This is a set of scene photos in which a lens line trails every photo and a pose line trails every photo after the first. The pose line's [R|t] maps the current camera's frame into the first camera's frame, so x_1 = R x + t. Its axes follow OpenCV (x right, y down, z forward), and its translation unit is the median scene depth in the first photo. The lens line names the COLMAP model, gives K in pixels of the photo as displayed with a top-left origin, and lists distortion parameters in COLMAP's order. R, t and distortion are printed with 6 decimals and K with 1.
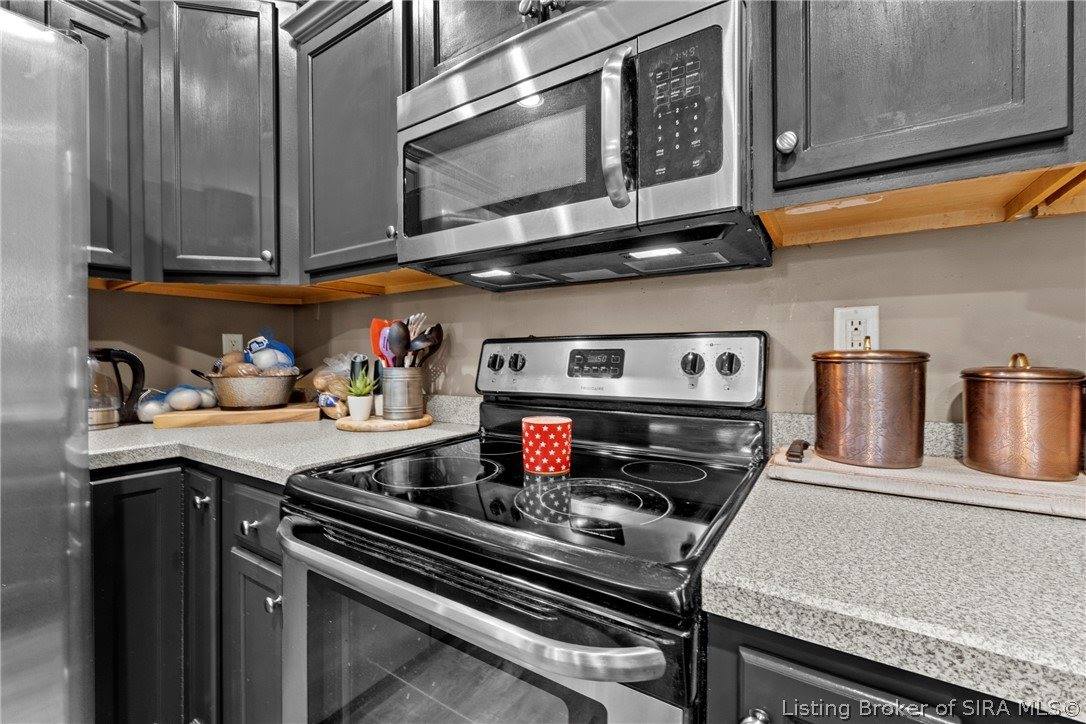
lens RADIAL K [[461.8, 0, 533.5], [0, 461.8, 360.6], [0, 0, 1]] dist [-0.006082, -0.000369]
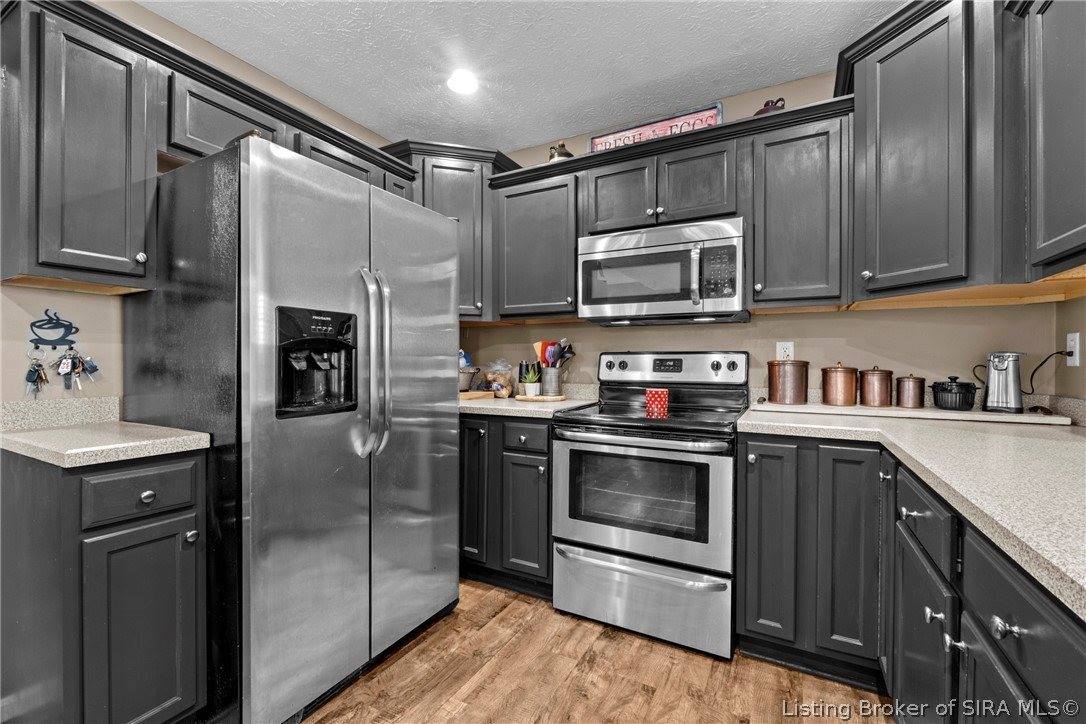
lens RADIAL K [[460.1, 0, 543.6], [0, 460.1, 359.1], [0, 0, 1]] dist [-0.005230, 0.000023]
pose [[0.996607, 0.004542, 0.082181, -0.701459], [-0.003624, 0.999929, -0.011315, 0.003288], [-0.082226, 0.010979, 0.996553, -1.202349]]
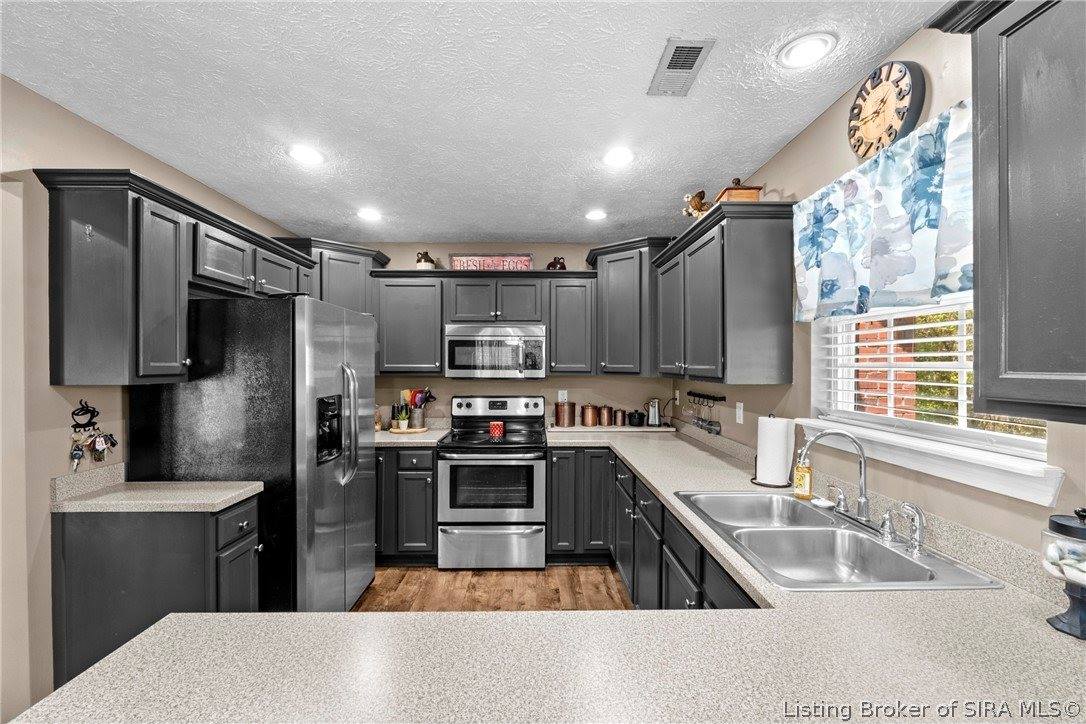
lens RADIAL K [[443.5, 0, 539.6], [0, 443.5, 362.4], [0, 0, 1]] dist [-0.001451, -0.000132]
pose [[0.833351, 0.008267, 0.552683, -1.624574], [0.003490, 0.999790, -0.020216, -0.278915], [-0.552734, 0.018776, 0.833146, -2.142538]]
